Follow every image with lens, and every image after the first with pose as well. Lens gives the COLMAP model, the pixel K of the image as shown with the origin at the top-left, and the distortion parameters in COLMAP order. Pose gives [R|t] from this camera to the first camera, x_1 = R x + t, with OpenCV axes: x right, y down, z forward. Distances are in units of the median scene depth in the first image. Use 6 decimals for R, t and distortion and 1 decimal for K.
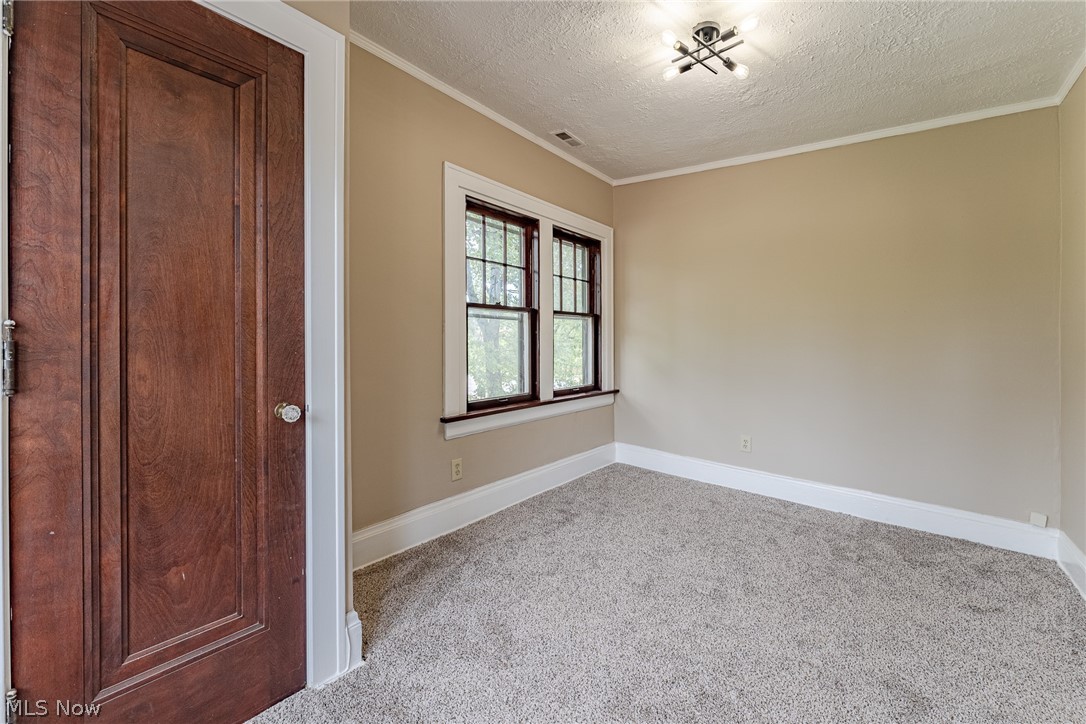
lens RADIAL K [[466.4, 0, 544.2], [0, 466.4, 332.1], [0, 0, 1]] dist [0.000038, 0.000113]
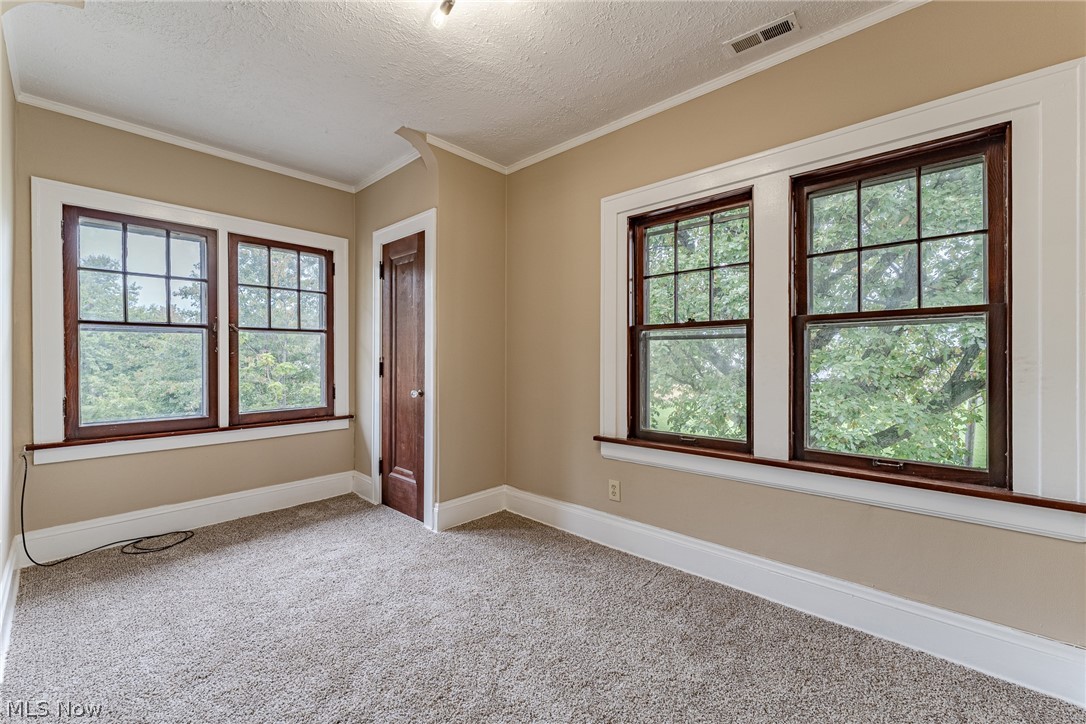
lens RADIAL K [[439.9, 0, 544.6], [0, 439.9, 375.0], [0, 0, 1]] dist [-0.000211, -0.000041]
pose [[-0.081565, 0.000495, -0.996668, 0.795041], [-0.003414, 0.999994, 0.000776, 0.040313], [0.996662, 0.003466, -0.081563, 0.930273]]
